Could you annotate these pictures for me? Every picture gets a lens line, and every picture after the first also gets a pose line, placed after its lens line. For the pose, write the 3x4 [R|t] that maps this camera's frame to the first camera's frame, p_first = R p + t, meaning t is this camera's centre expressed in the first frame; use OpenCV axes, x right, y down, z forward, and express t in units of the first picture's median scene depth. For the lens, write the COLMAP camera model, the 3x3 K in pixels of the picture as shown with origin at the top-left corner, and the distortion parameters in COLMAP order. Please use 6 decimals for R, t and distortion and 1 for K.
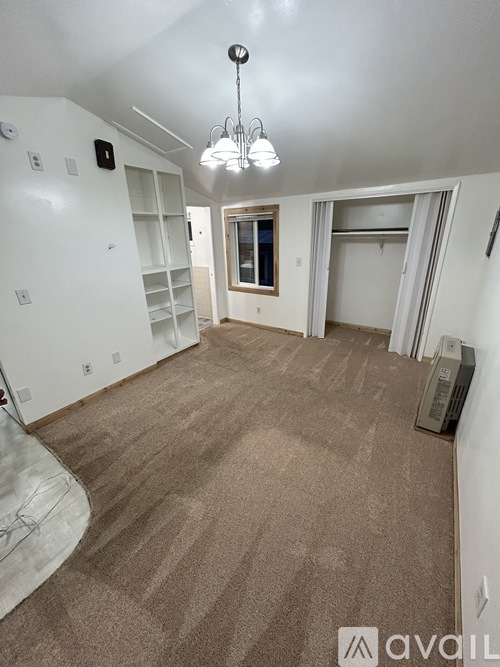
lens RADIAL K [[267.9, 0, 250.4], [0, 267.9, 331.7], [0, 0, 1]] dist [-0.001907, 0.000072]
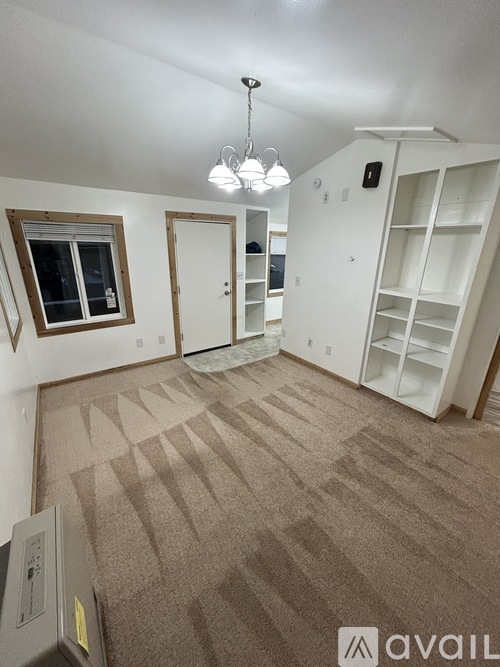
lens RADIAL K [[267.9, 0, 250.4], [0, 267.9, 331.7], [0, 0, 1]] dist [-0.001907, 0.000072]
pose [[-0.330455, 0.321721, -0.887297, 0.539616], [-0.339705, 0.836563, 0.429841, -0.306869], [0.880568, 0.443462, -0.167156, 0.728088]]
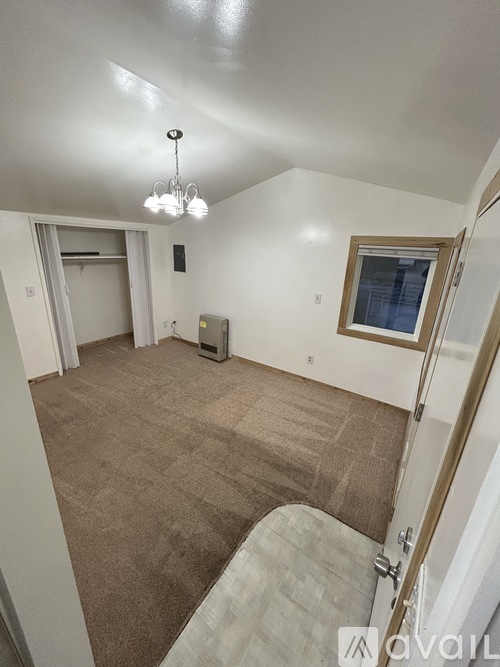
lens RADIAL K [[267.9, 0, 250.4], [0, 267.9, 331.7], [0, 0, 1]] dist [-0.001907, 0.000072]
pose [[-0.009394, -0.276995, 0.960825, -0.727781], [0.317633, 0.910277, 0.265528, -0.173347], [-0.948167, 0.307684, 0.079431, 0.382431]]
